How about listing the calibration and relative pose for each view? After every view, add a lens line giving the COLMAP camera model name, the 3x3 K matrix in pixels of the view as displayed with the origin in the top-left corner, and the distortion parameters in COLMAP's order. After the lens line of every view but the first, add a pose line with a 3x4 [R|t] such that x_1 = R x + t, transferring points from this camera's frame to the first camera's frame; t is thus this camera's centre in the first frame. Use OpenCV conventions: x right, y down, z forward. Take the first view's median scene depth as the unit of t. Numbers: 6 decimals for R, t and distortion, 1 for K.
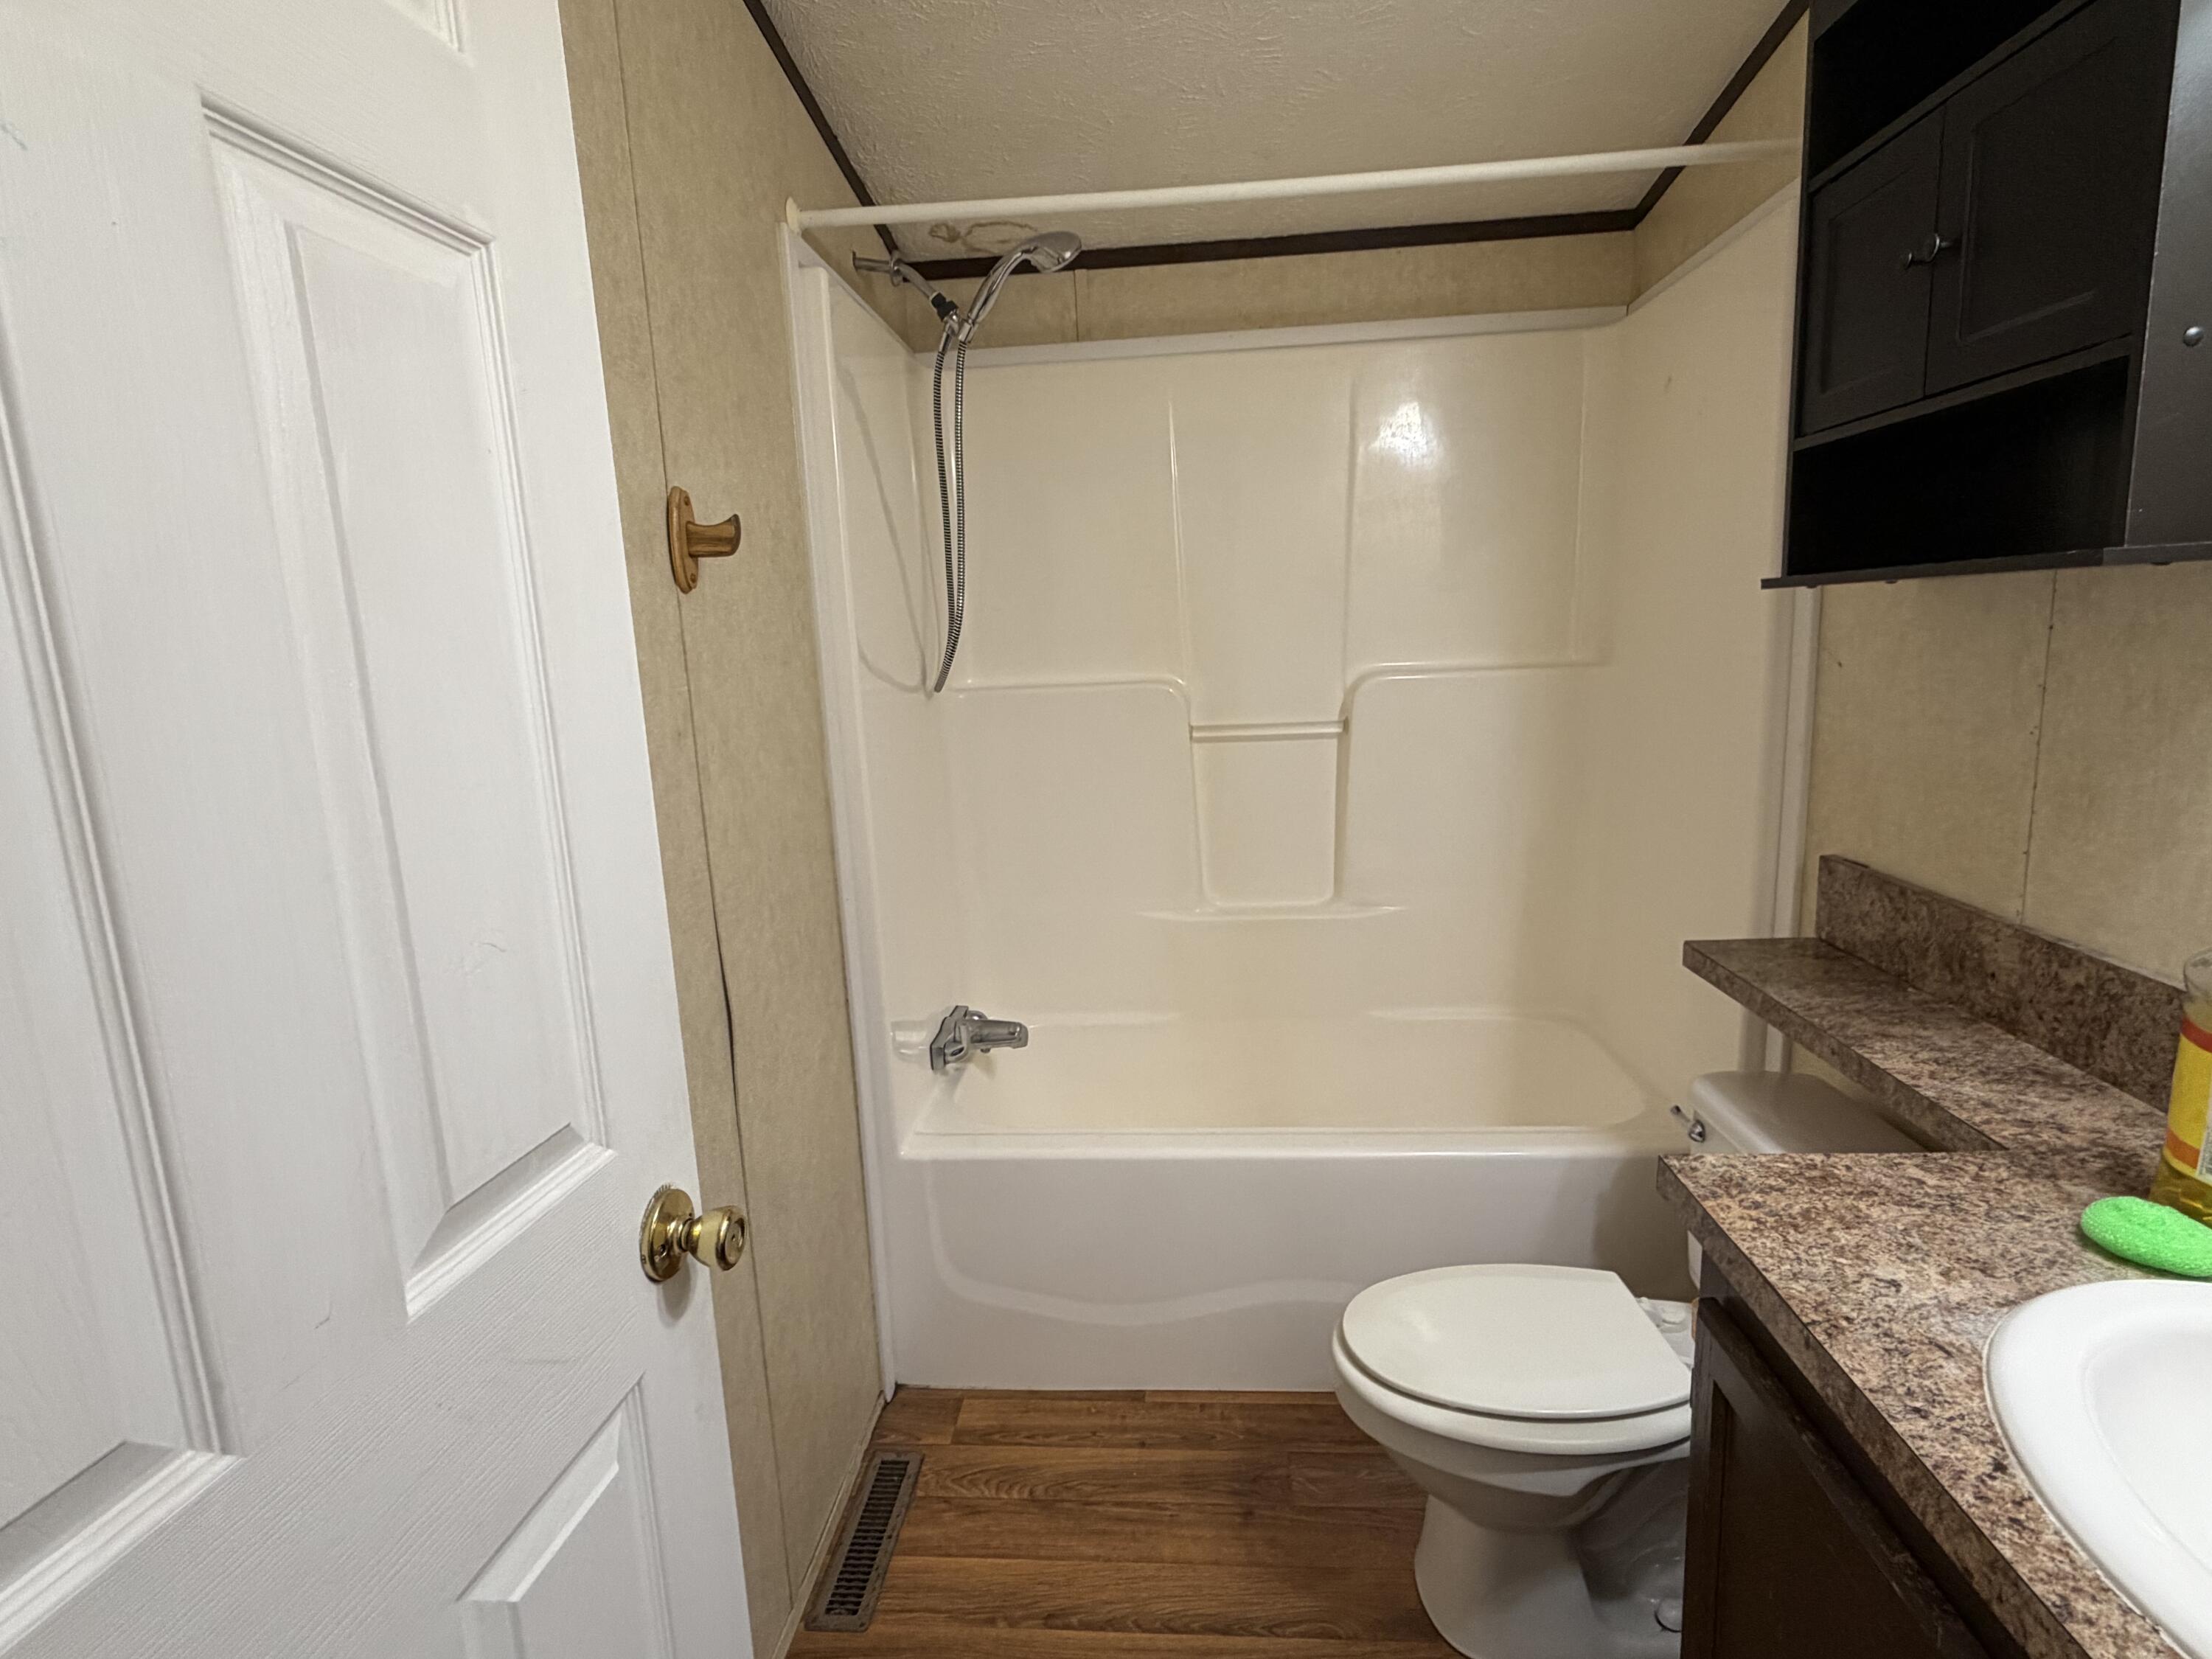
lens RADIAL K [[1168.1, 0, 1108.8], [0, 1168.1, 831.6], [0, 0, 1]] dist [0.002340, 0.000009]
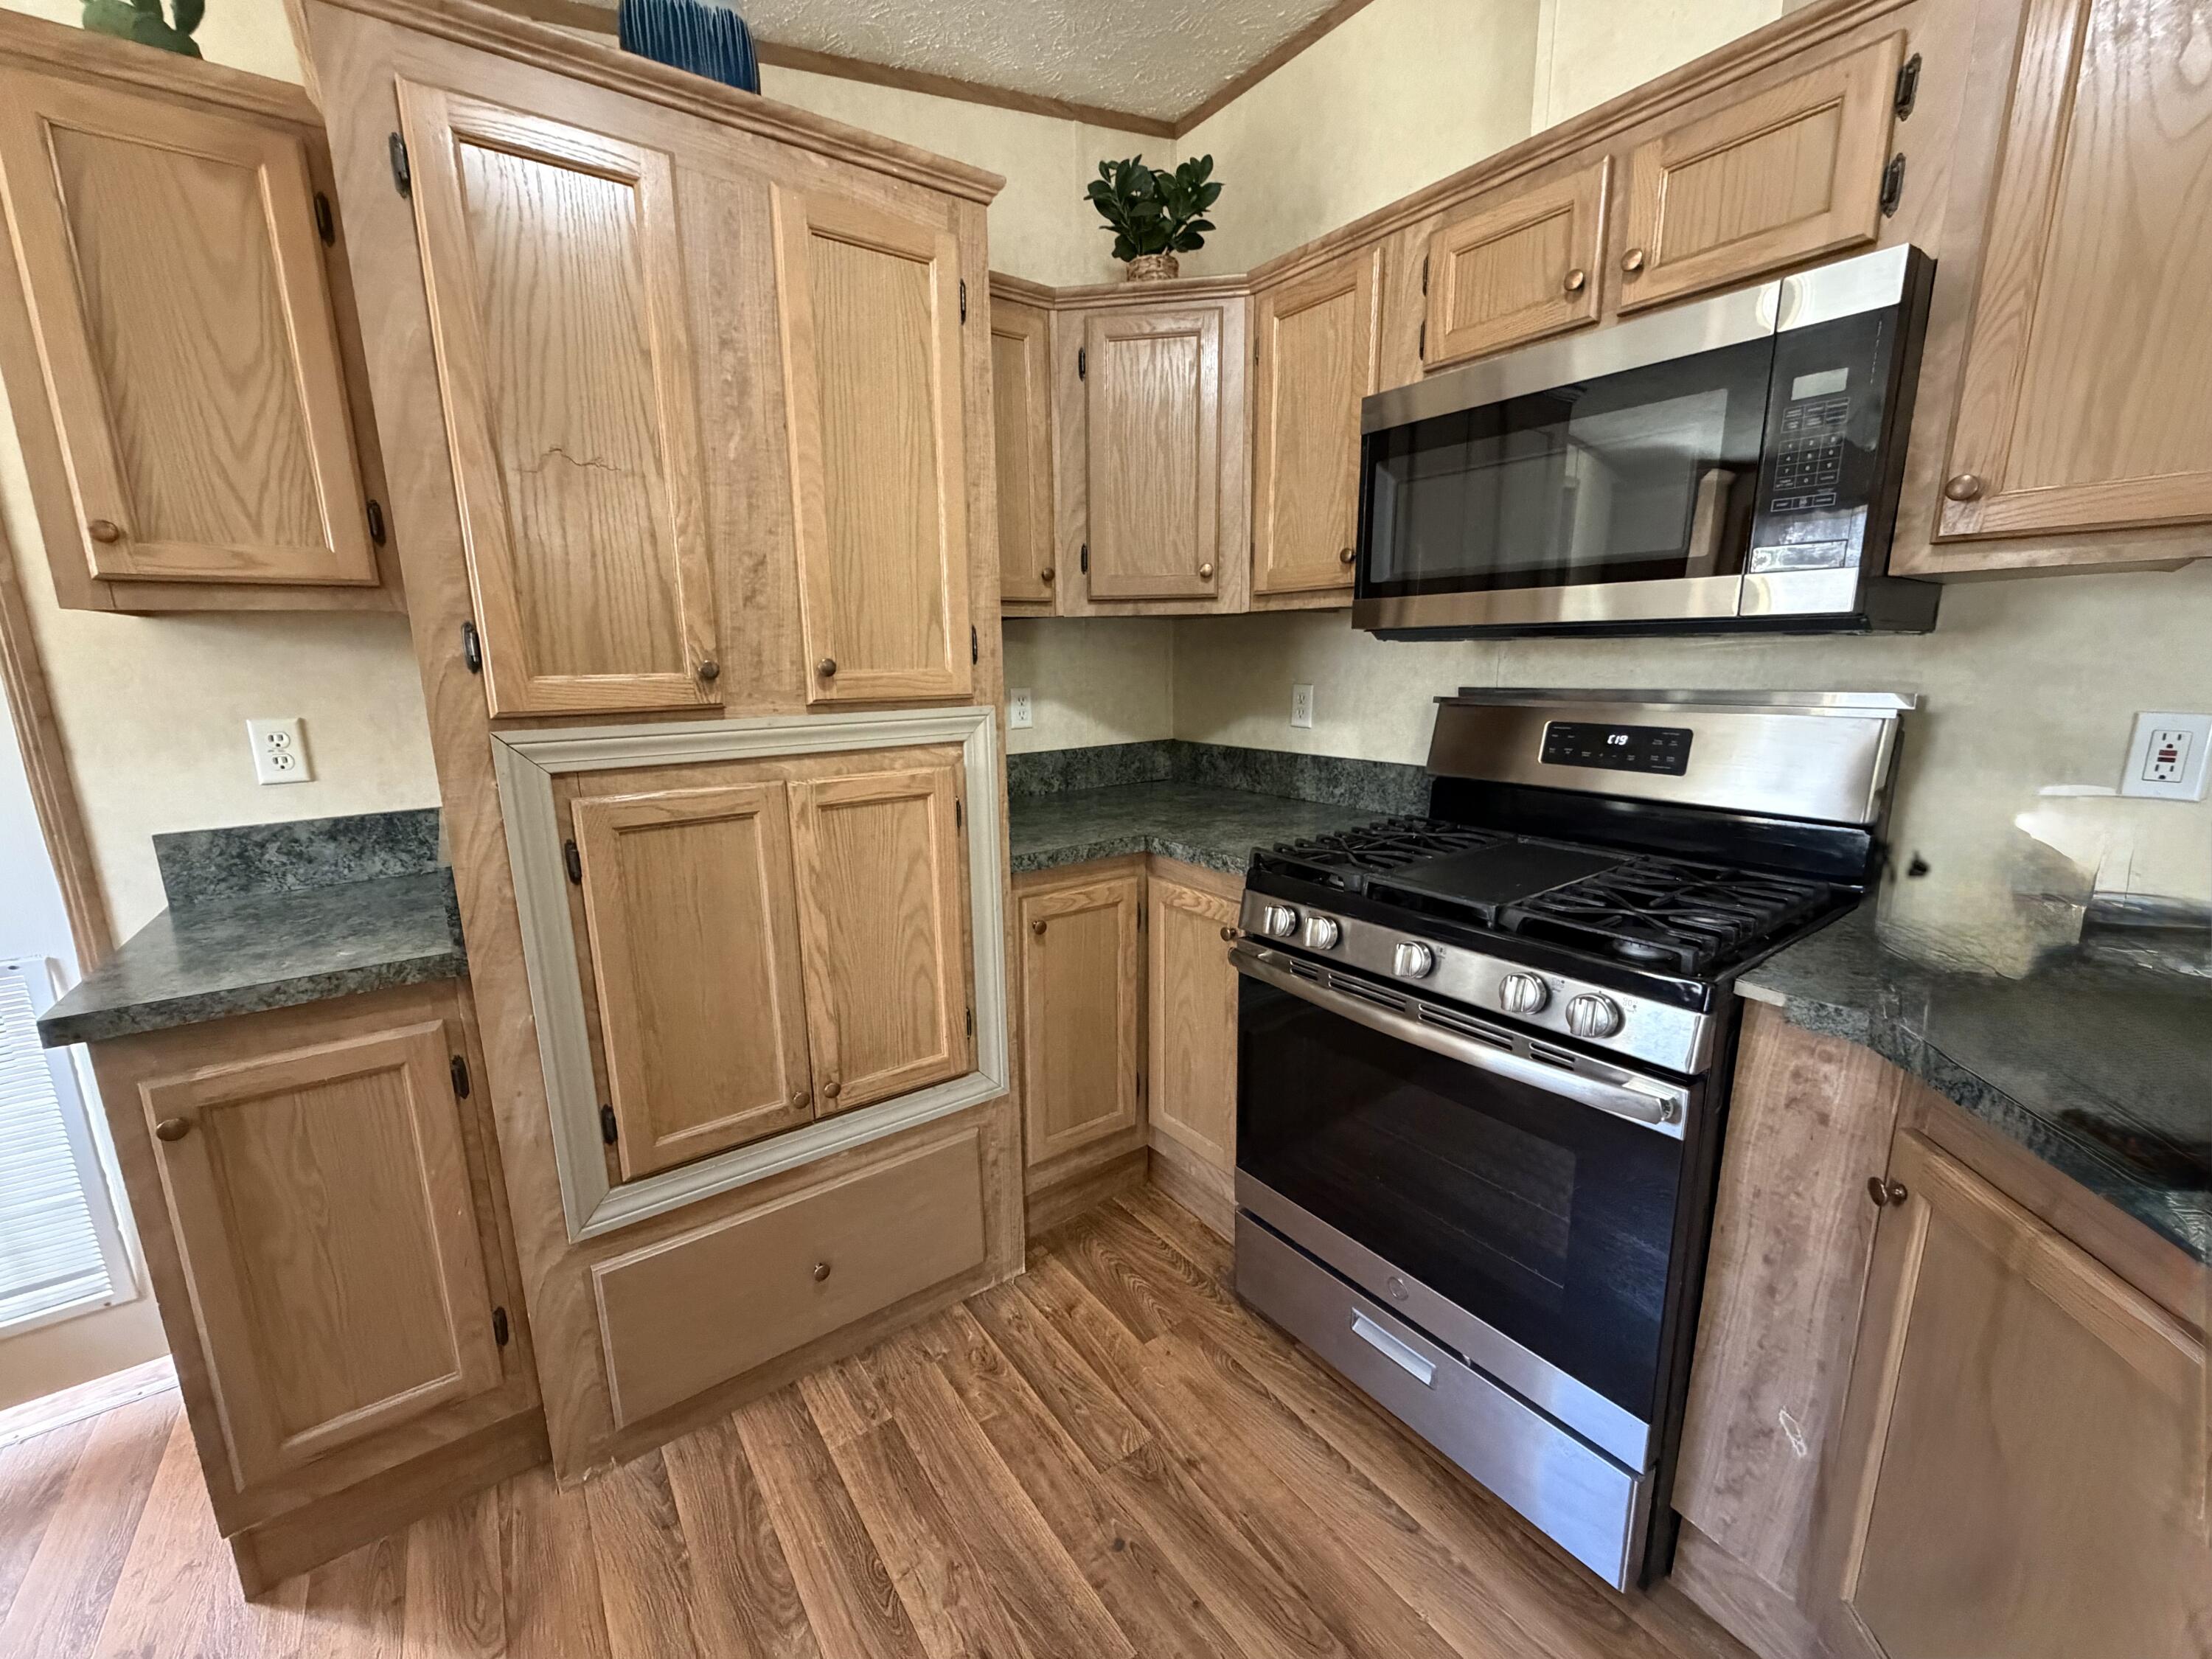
lens RADIAL K [[874.1, 0, 1103.7], [0, 874.1, 834.3], [0, 0, 1]] dist [-0.010679, 0.000014]
pose [[-0.661472, -0.096057, 0.743793, -0.364944], [0.173209, 0.945384, 0.276130, -0.193824], [-0.729694, 0.311484, -0.608707, 1.369858]]
